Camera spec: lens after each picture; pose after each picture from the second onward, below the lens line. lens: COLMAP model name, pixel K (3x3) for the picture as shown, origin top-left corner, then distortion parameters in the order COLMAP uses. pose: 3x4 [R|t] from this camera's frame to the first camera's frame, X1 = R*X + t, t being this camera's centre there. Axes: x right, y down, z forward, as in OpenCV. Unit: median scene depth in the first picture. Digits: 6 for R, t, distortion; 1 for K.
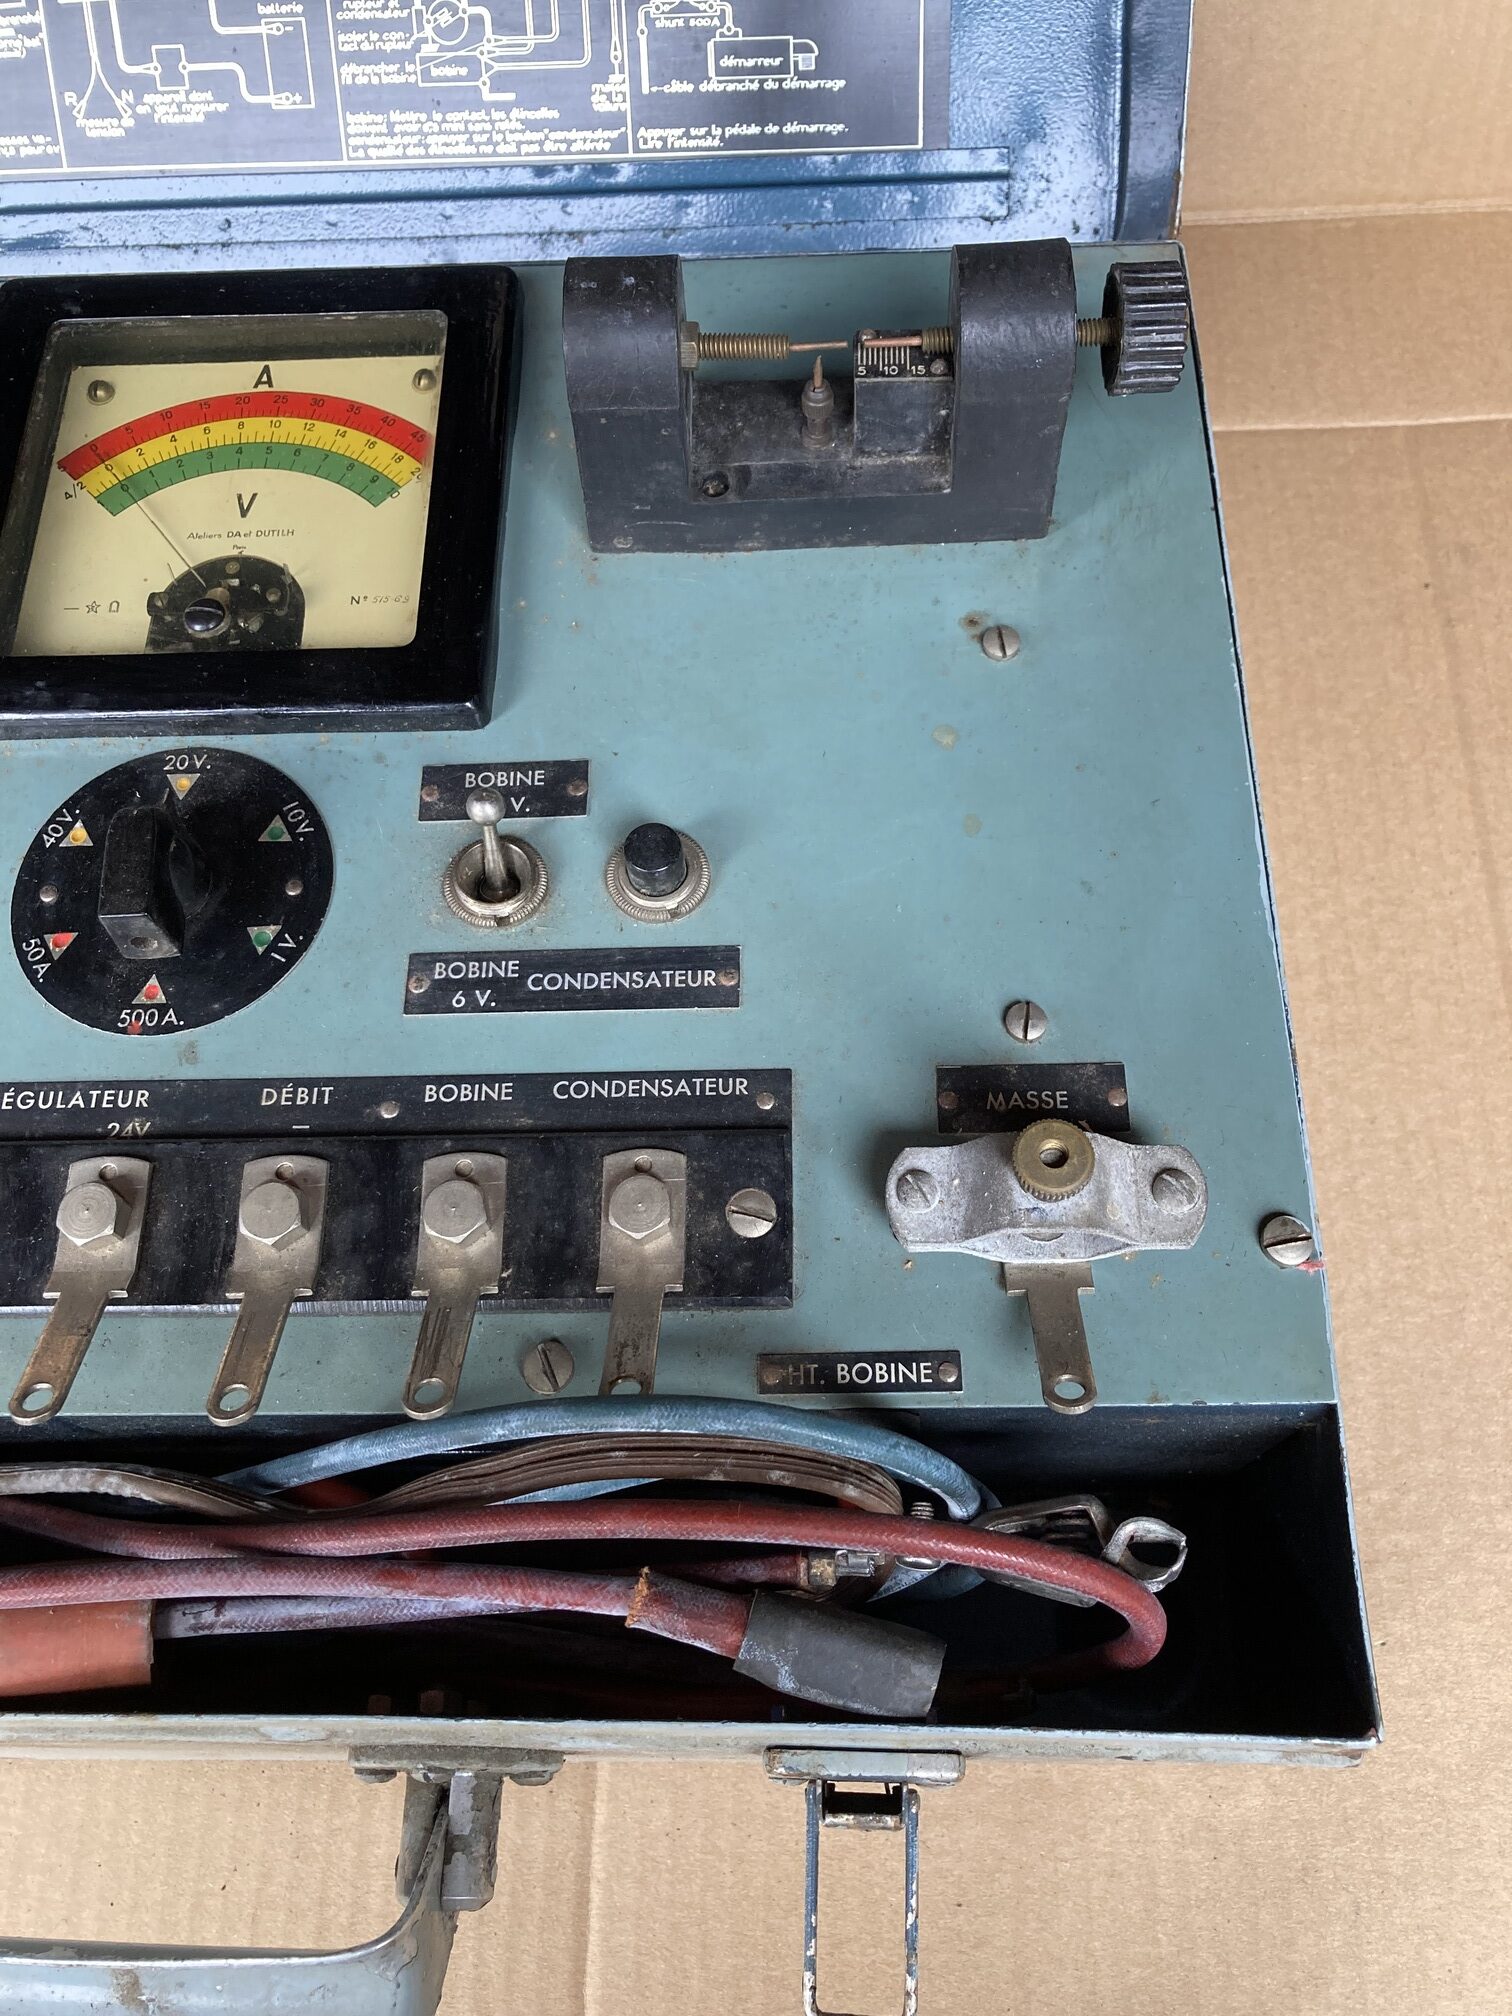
lens RADIAL K [[1663.4, 0, 772.0], [0, 1663.4, 1004.6], [0, 0, 1]] dist [0.009561, 0.005619]
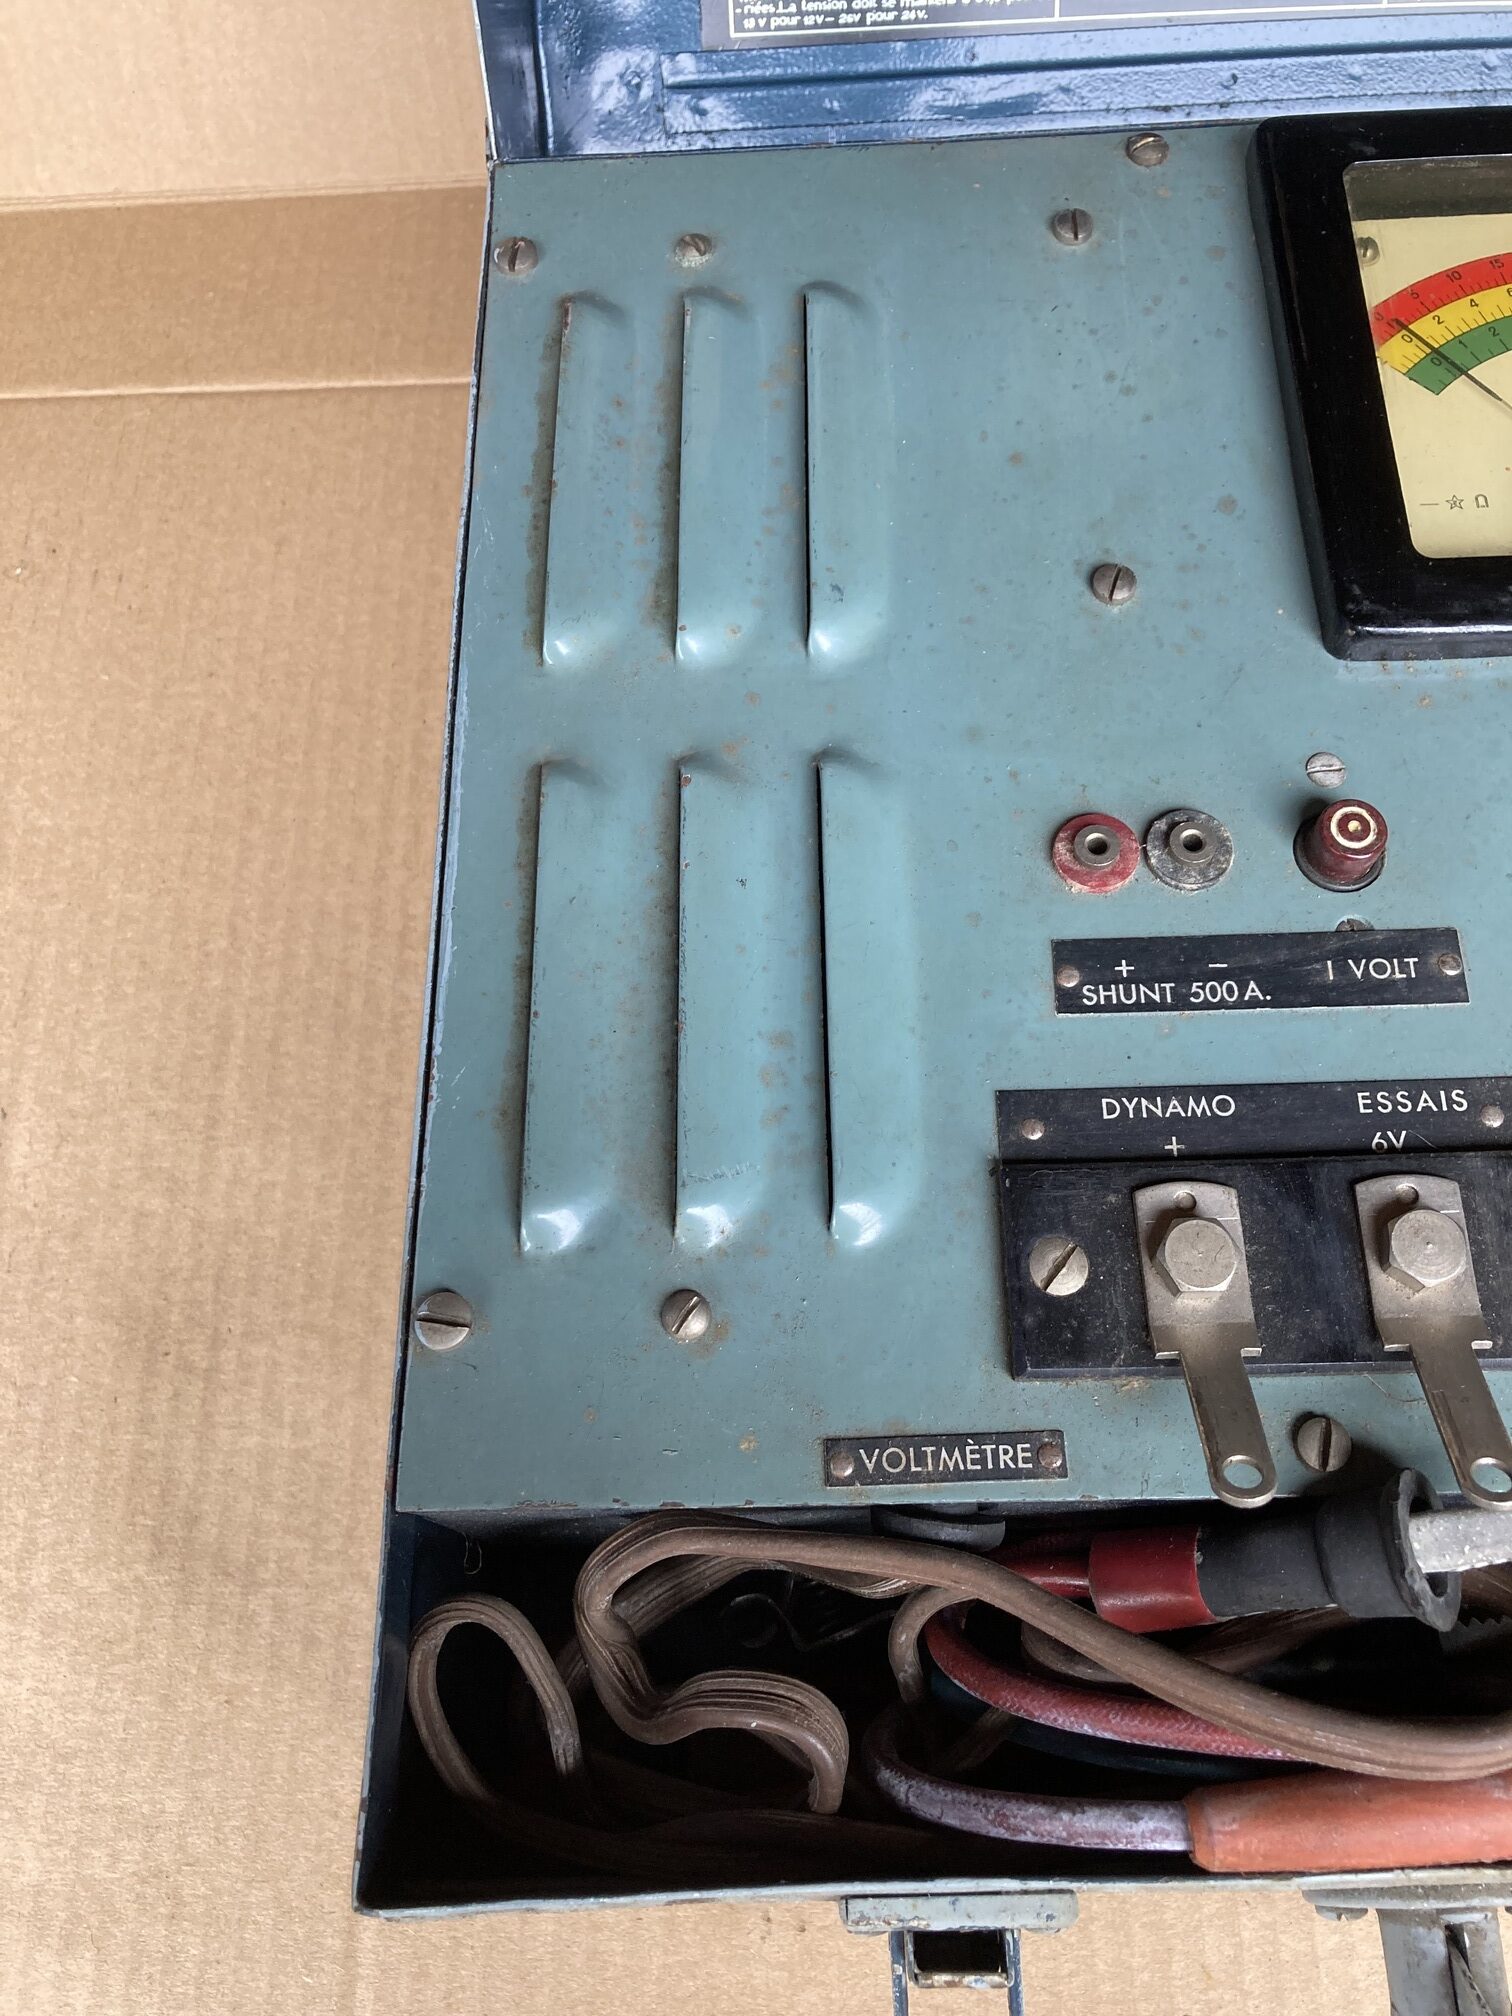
lens RADIAL K [[1683.4, 0, 759.1], [0, 1683.4, 995.8], [0, 0, 1]] dist [0.001126, -0.003458]
pose [[0.999858, -0.016731, 0.001814, -0.833119], [0.016706, 0.999777, 0.012947, -0.008311], [-0.002030, -0.012915, 0.999915, 0.168882]]
